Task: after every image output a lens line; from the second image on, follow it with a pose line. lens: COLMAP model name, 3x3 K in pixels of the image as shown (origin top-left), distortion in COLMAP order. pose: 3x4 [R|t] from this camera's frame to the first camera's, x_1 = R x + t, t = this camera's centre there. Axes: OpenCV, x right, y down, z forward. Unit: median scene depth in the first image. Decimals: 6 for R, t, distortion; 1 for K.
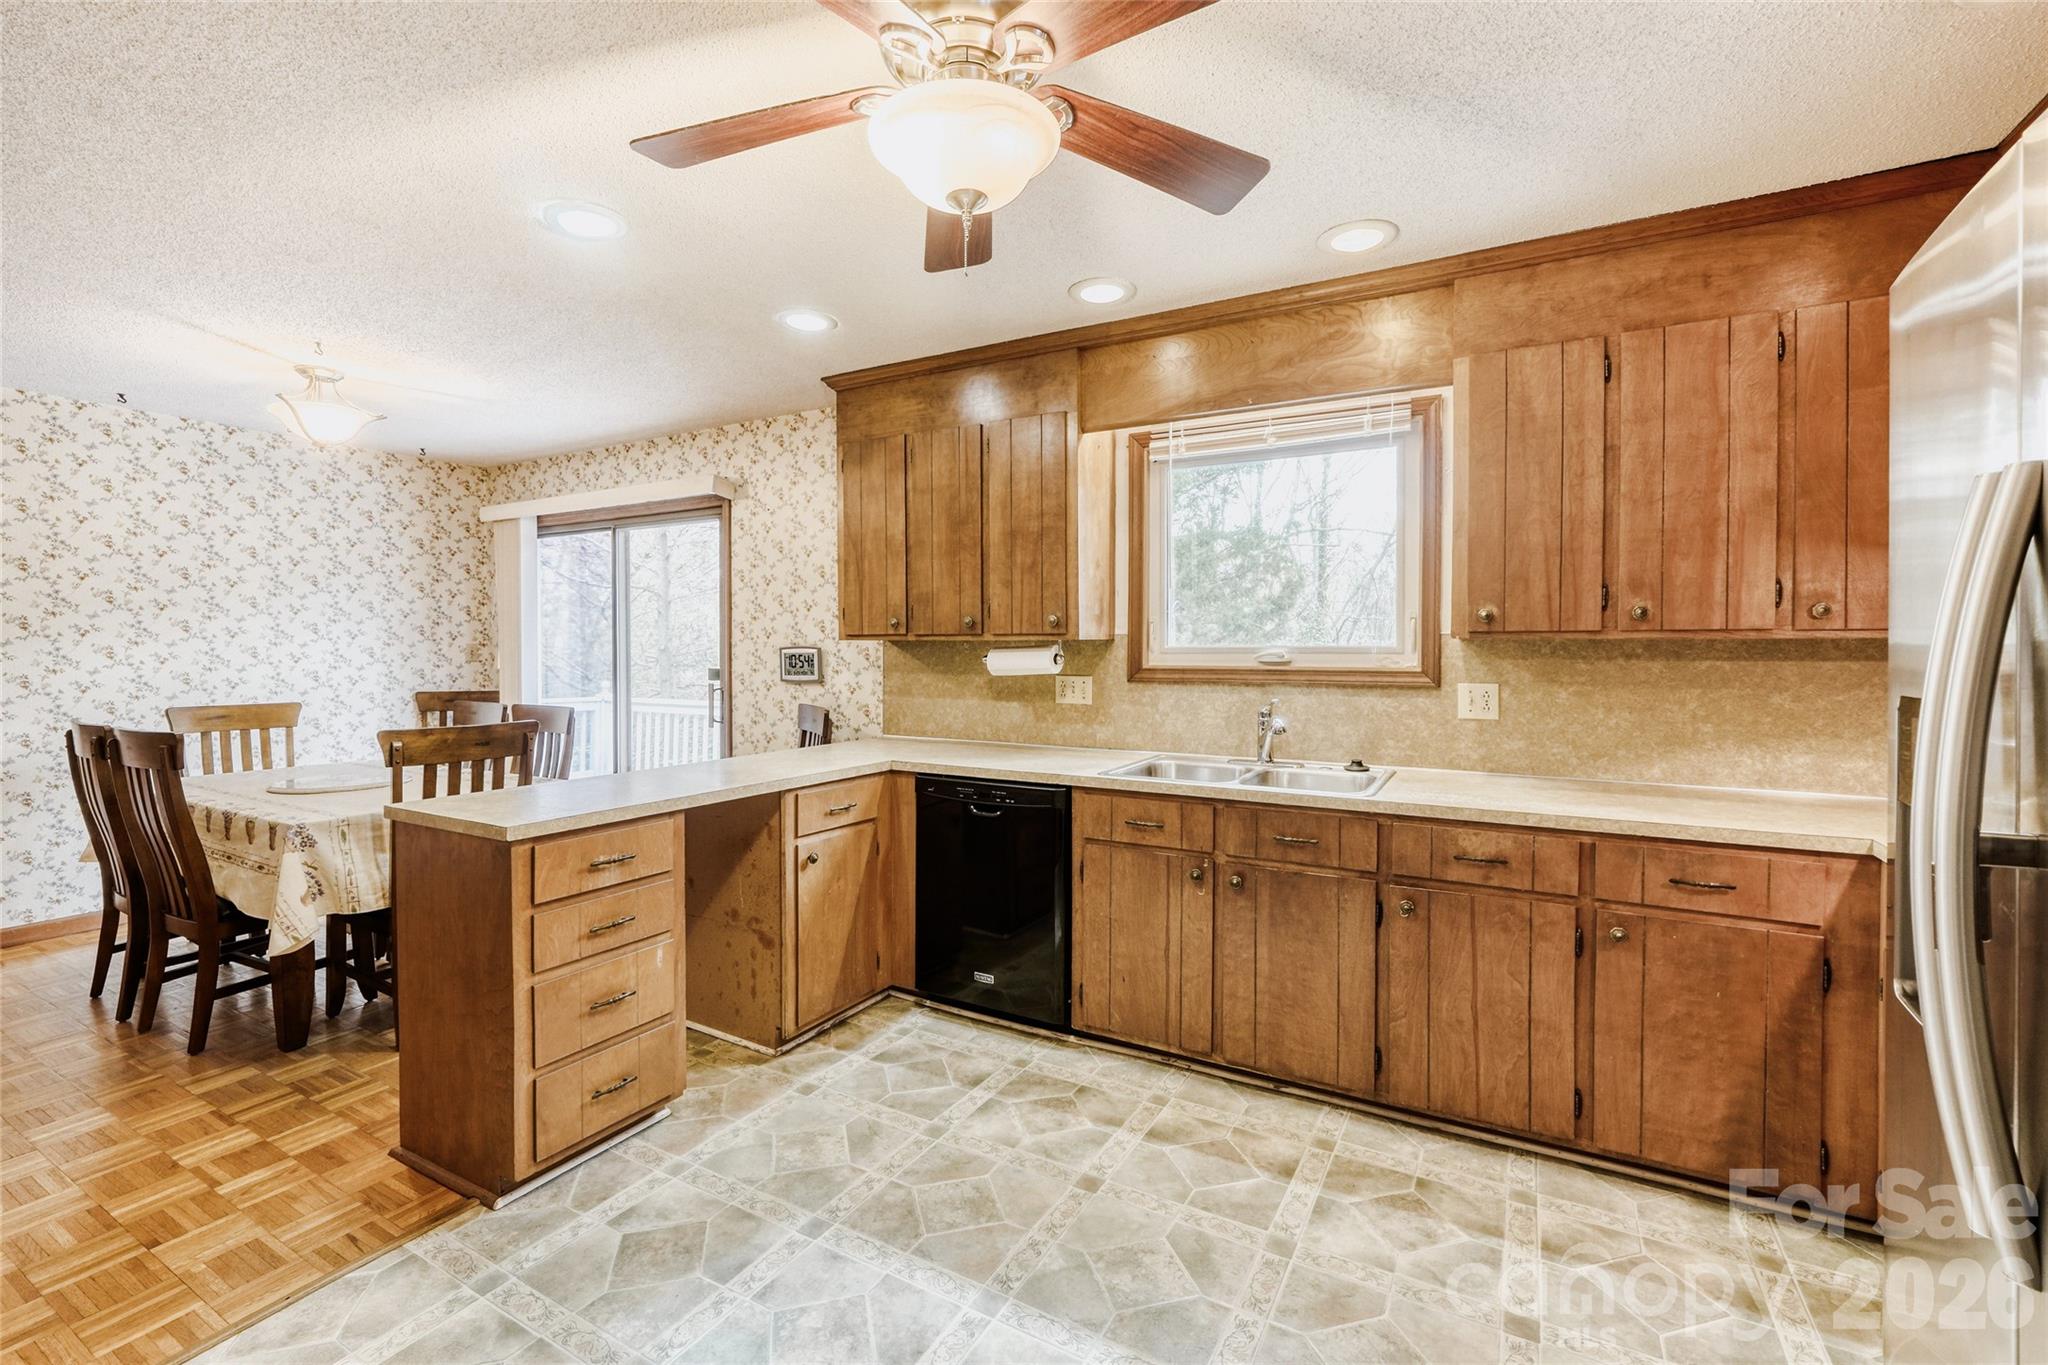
lens RADIAL K [[878.7, 0, 1029.6], [0, 878.7, 670.6], [0, 0, 1]] dist [-0.009585, 0.002922]
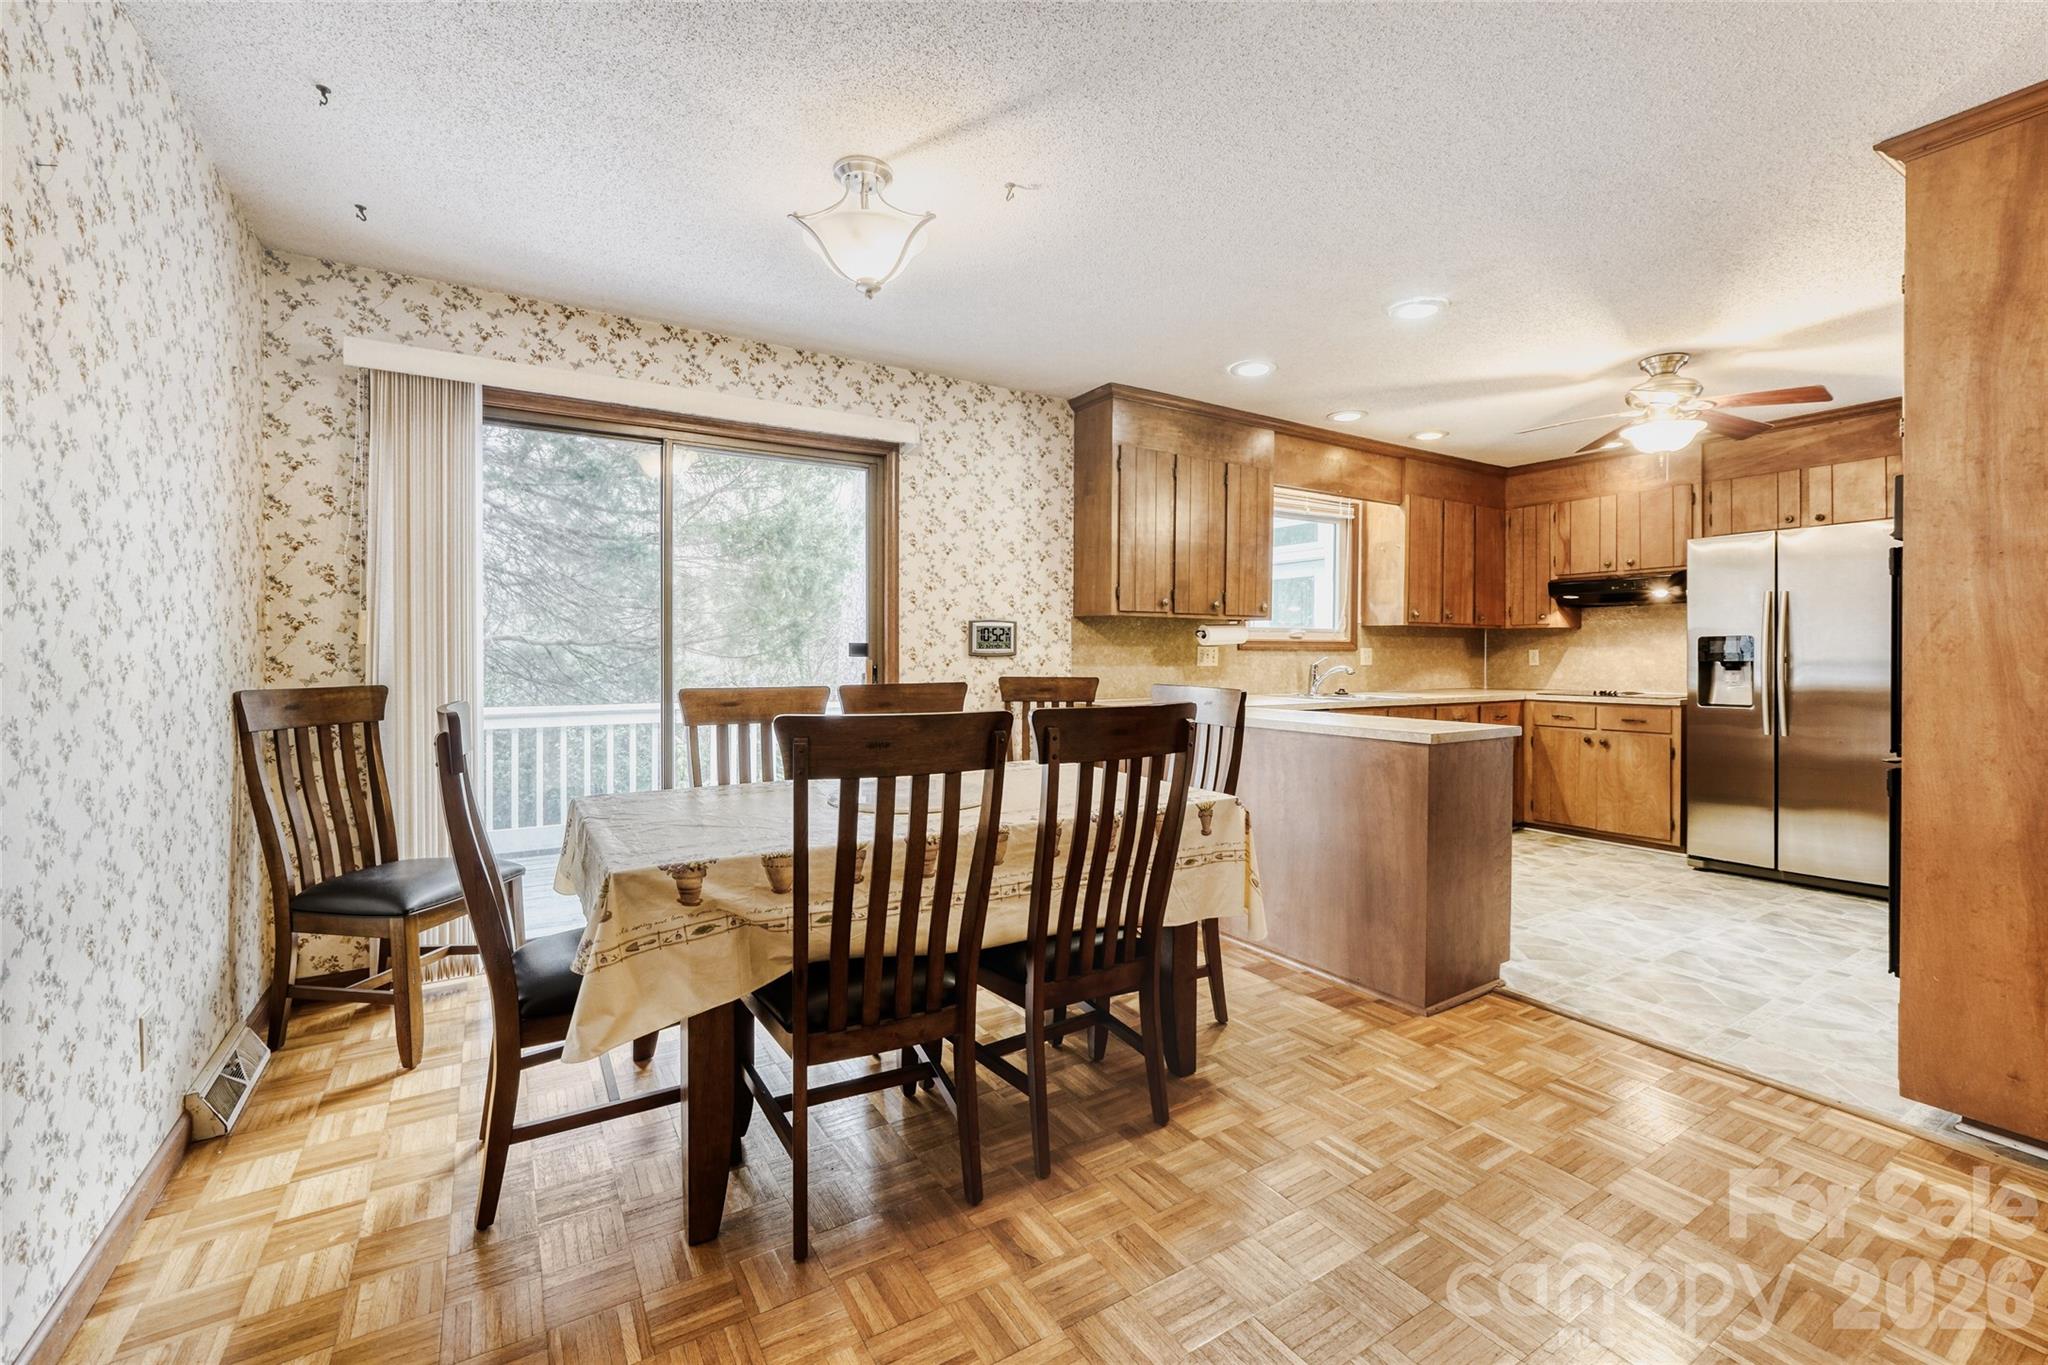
lens RADIAL K [[878.7, 0, 1042.3], [0, 878.7, 673.4], [0, 0, 1]] dist [-0.009585, 0.002922]
pose [[0.464161, -0.021154, 0.885498, -1.701576], [0.020701, 0.999701, 0.013031, 0.032652], [-0.885509, 0.012283, 0.464460, 0.735194]]
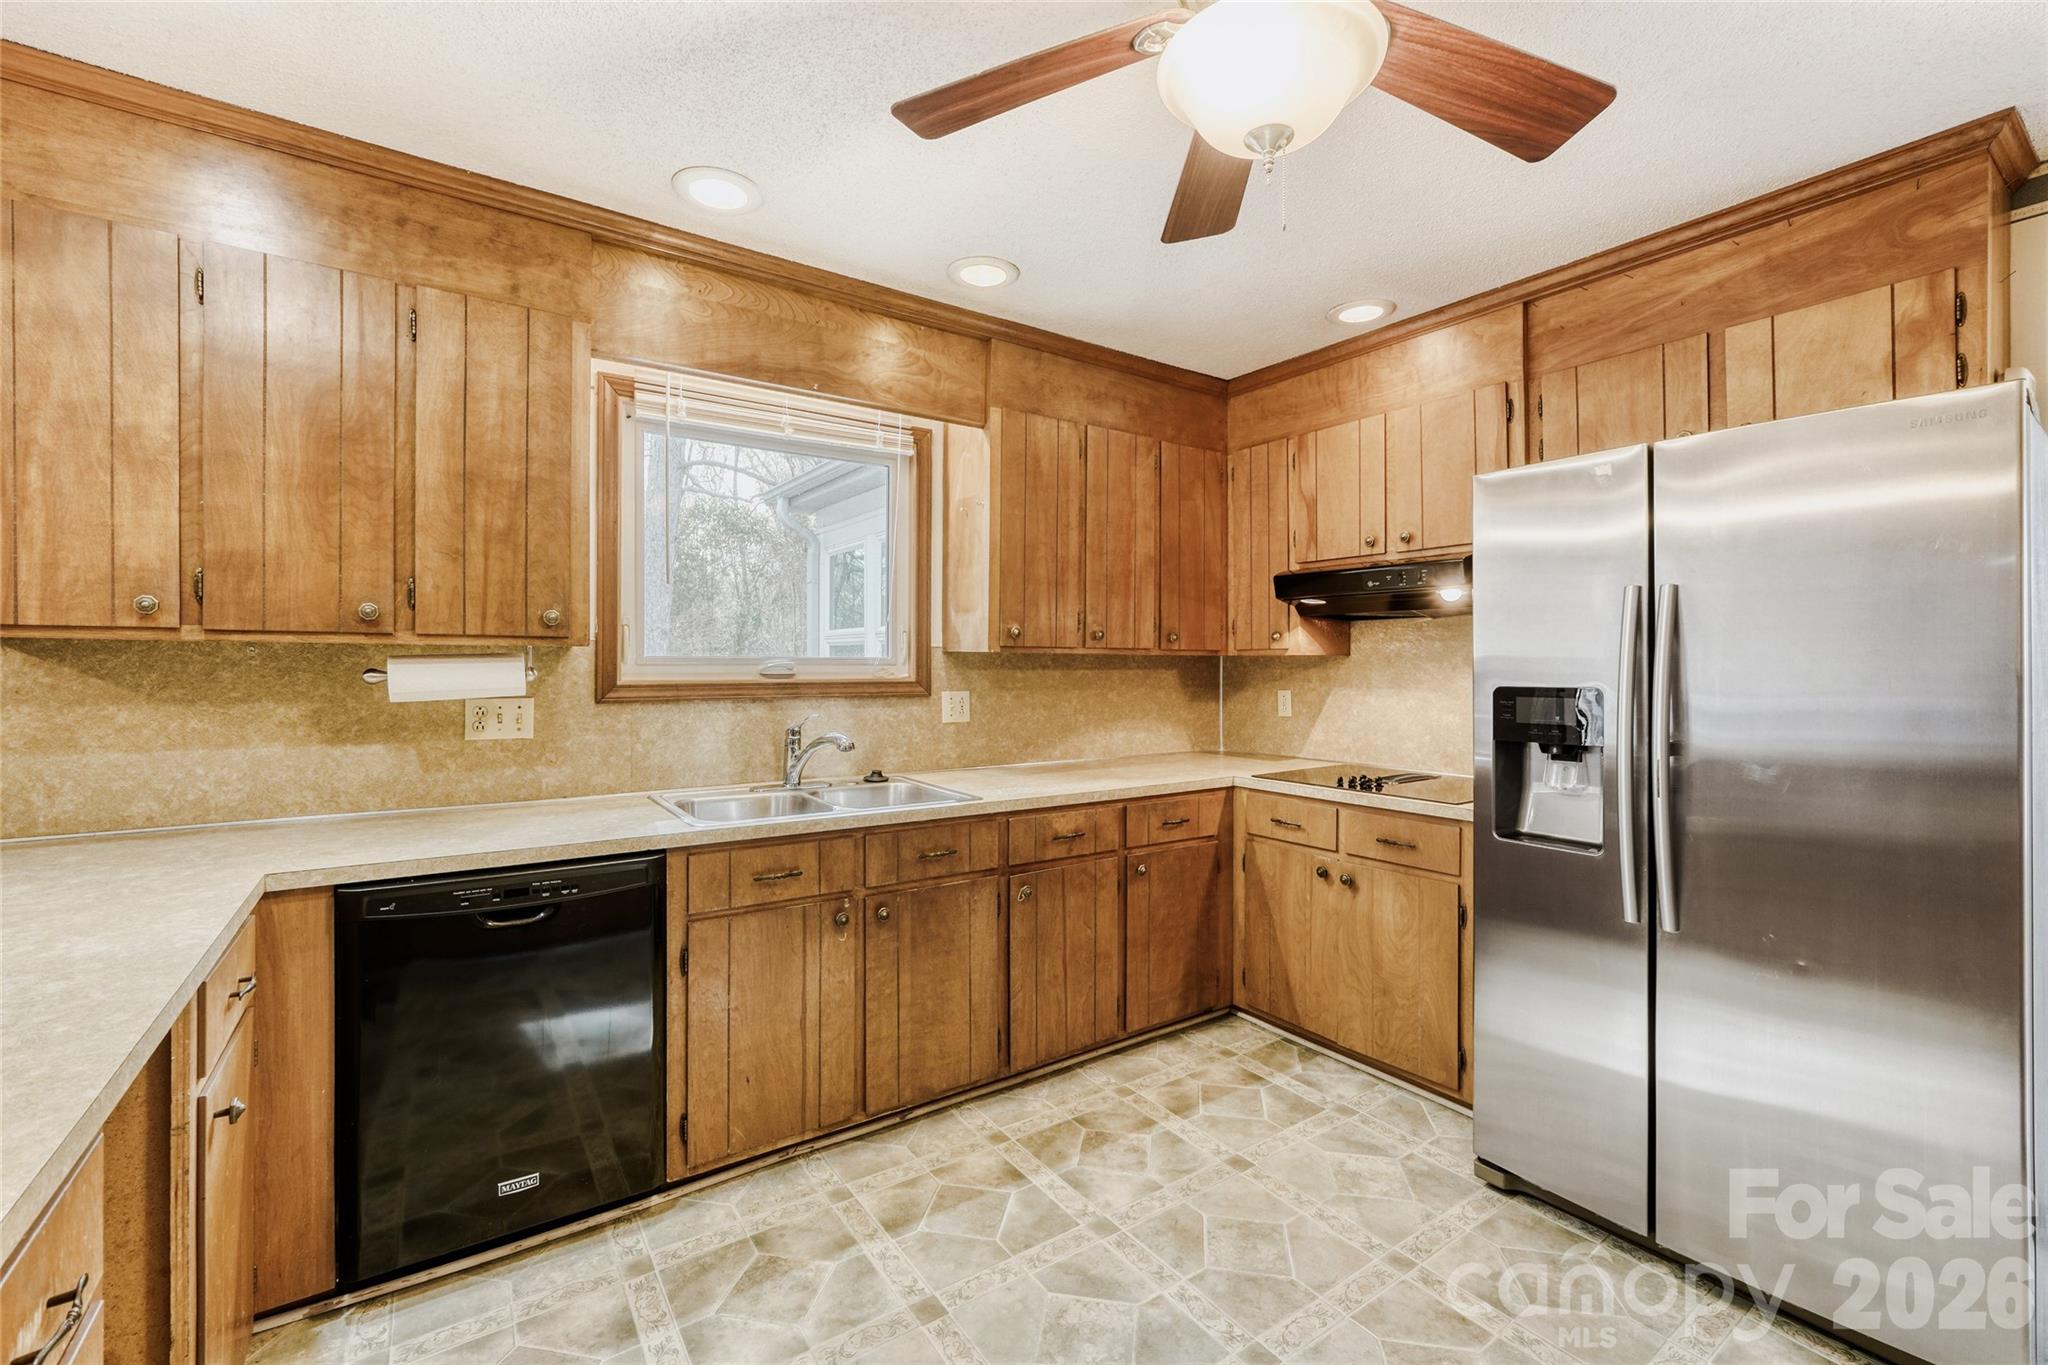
lens RADIAL K [[878.7, 0, 1028.0], [0, 878.7, 673.0], [0, 0, 1]] dist [-0.009585, 0.002922]
pose [[0.431630, -0.010810, 0.901986, -0.489940], [0.016759, 0.999852, 0.003963, -0.011987], [-0.901895, 0.013406, 0.431747, 0.431506]]
